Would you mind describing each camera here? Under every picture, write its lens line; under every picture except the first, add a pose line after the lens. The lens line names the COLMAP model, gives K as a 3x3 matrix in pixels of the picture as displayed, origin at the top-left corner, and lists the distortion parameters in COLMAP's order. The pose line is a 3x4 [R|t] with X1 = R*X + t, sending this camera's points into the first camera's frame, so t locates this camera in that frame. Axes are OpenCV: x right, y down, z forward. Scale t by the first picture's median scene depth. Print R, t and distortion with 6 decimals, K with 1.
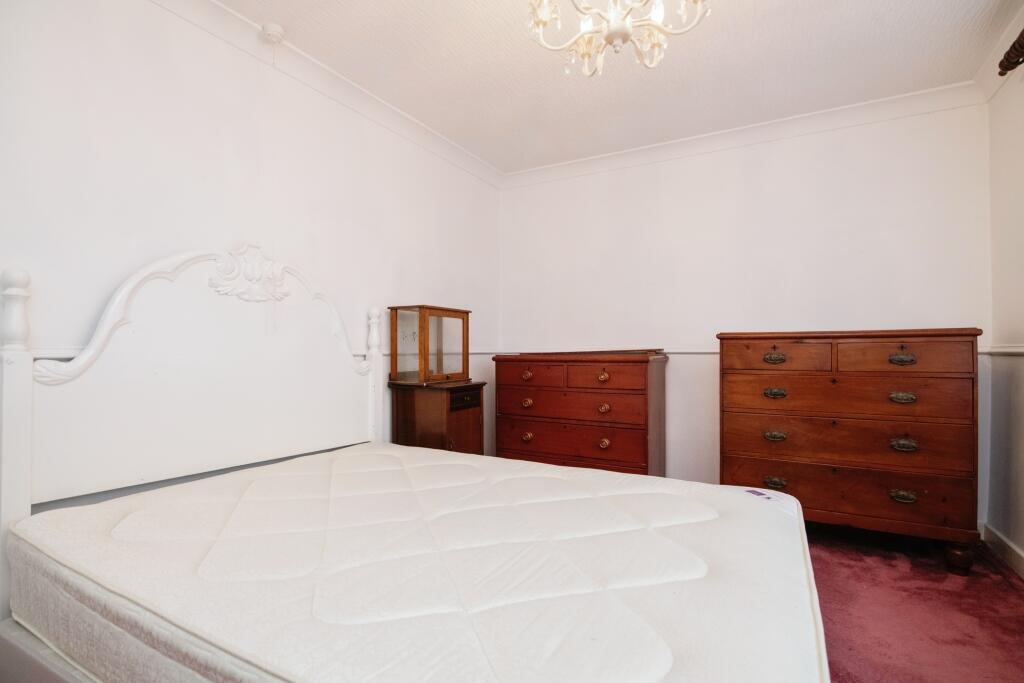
lens RADIAL K [[478.8, 0, 513.6], [0, 478.8, 346.7], [0, 0, 1]] dist [-0.012287, -0.000950]
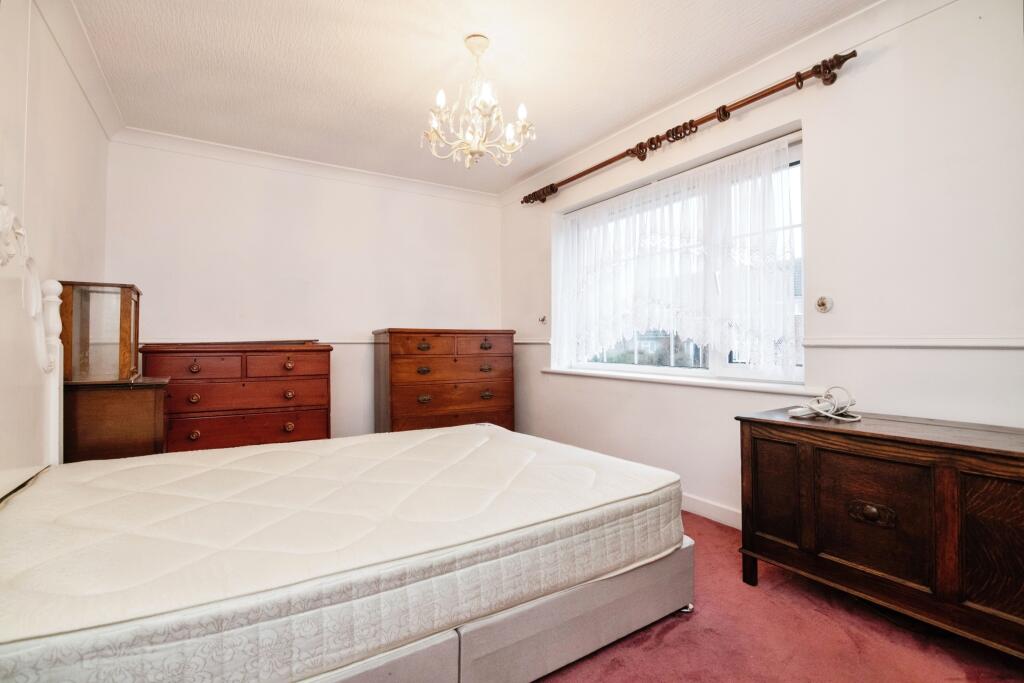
lens RADIAL K [[478.8, 0, 513.1], [0, 478.8, 340.2], [0, 0, 1]] dist [-0.012287, -0.000950]
pose [[0.496951, 0.007025, 0.867750, -0.572080], [-0.007442, 0.999965, -0.003833, 0.007937], [-0.867747, -0.004553, 0.496986, 0.027936]]
